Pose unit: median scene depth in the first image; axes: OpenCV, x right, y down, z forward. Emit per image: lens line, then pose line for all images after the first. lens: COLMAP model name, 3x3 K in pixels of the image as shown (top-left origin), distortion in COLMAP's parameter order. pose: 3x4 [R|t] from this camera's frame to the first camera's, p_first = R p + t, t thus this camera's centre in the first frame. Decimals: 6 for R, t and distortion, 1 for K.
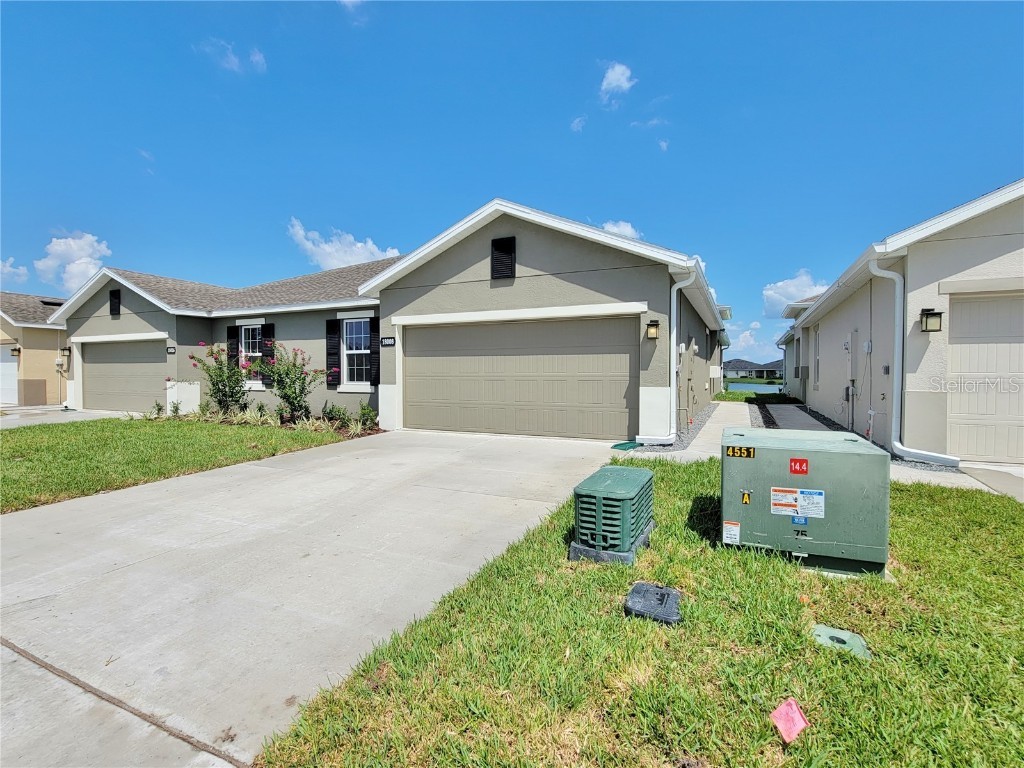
lens RADIAL K [[471.2, 0, 518.3], [0, 471.2, 372.8], [0, 0, 1]] dist [-0.003053, -0.000474]
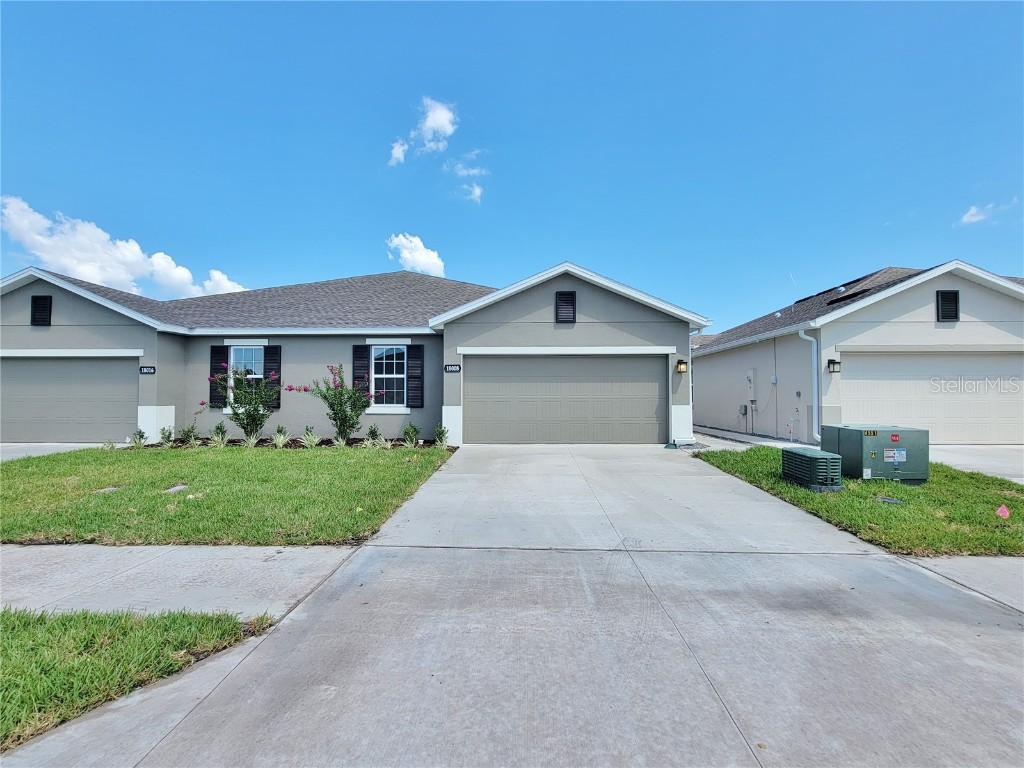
lens RADIAL K [[457.0, 0, 512.0], [0, 457.0, 384.0], [0, 0, 1]] dist [-0.004586, -0.000212]
pose [[0.922658, 0.010221, 0.385483, -0.595814], [0.000366, 0.999625, -0.027381, 0.002554], [-0.385618, 0.025405, 0.922309, -0.080766]]
